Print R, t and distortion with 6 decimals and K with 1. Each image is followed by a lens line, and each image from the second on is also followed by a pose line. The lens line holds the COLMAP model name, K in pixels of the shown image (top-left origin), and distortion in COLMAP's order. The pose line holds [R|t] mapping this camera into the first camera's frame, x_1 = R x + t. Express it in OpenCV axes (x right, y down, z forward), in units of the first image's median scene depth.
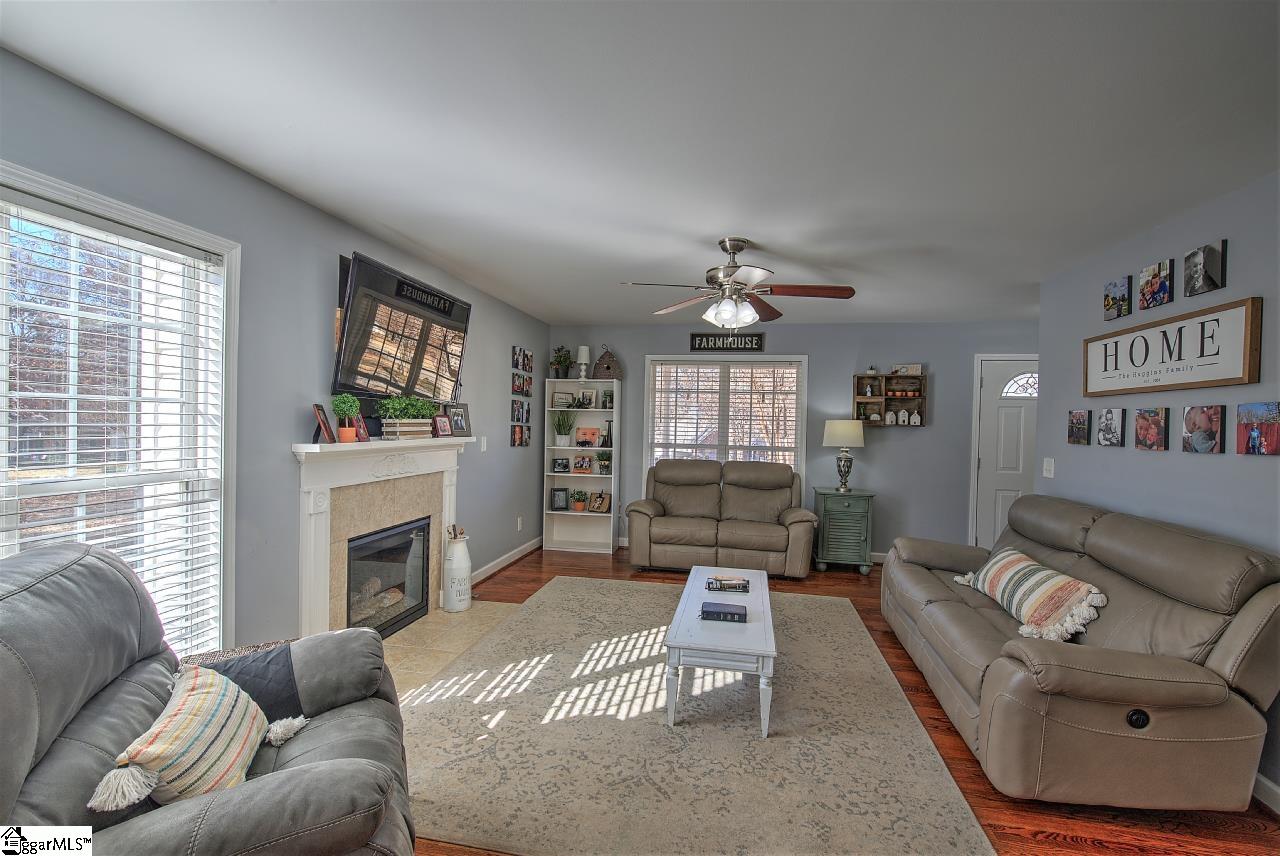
lens RADIAL K [[592.5, 0, 640.0], [0, 592.5, 424.8], [0, 0, 1]] dist [0.001684, 0.000213]
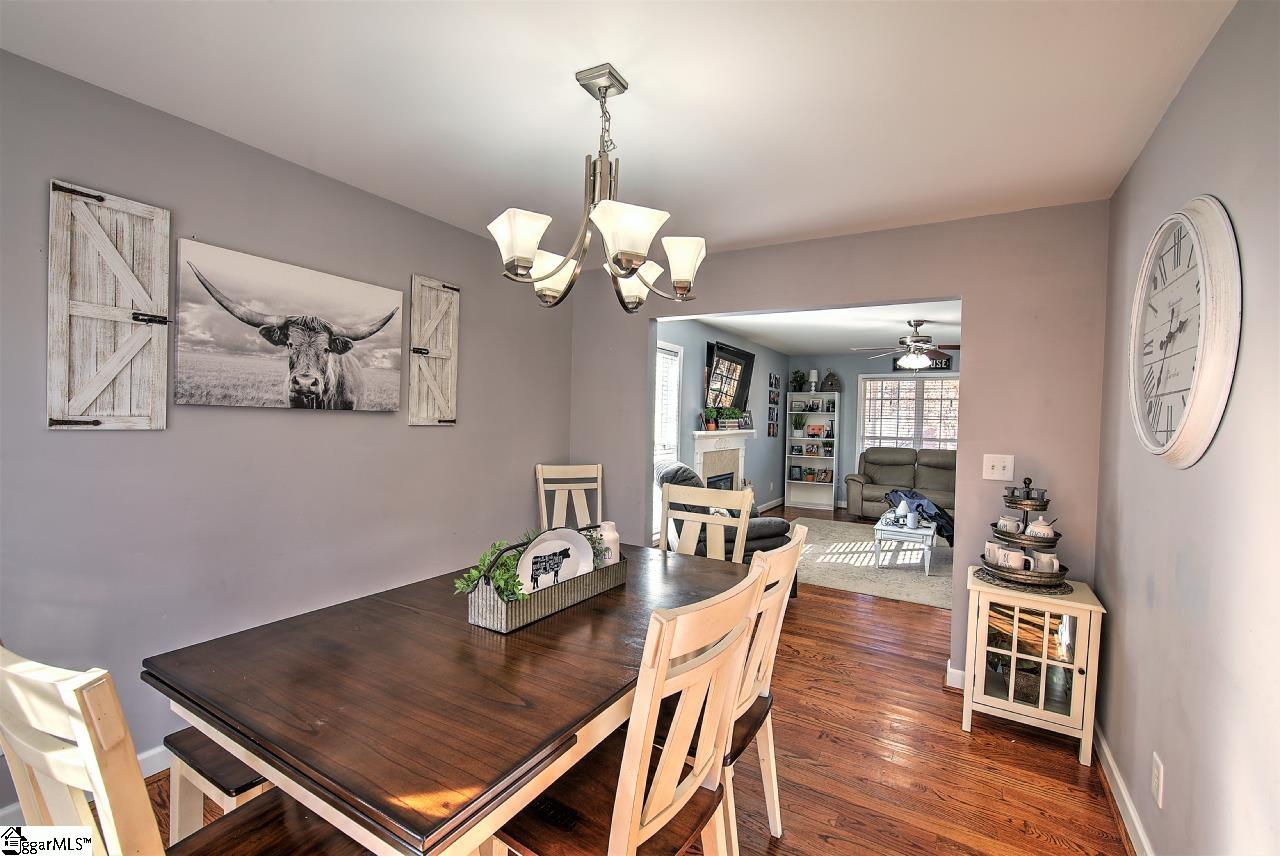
lens RADIAL K [[543.8, 0, 639.5], [0, 543.8, 428.6], [0, 0, 1]] dist [-0.006561, 0.000285]
pose [[0.936074, 0.004881, -0.351770, -0.024105], [-0.001804, 0.999957, 0.009076, 0.002591], [0.351799, -0.007861, 0.936042, -0.429170]]
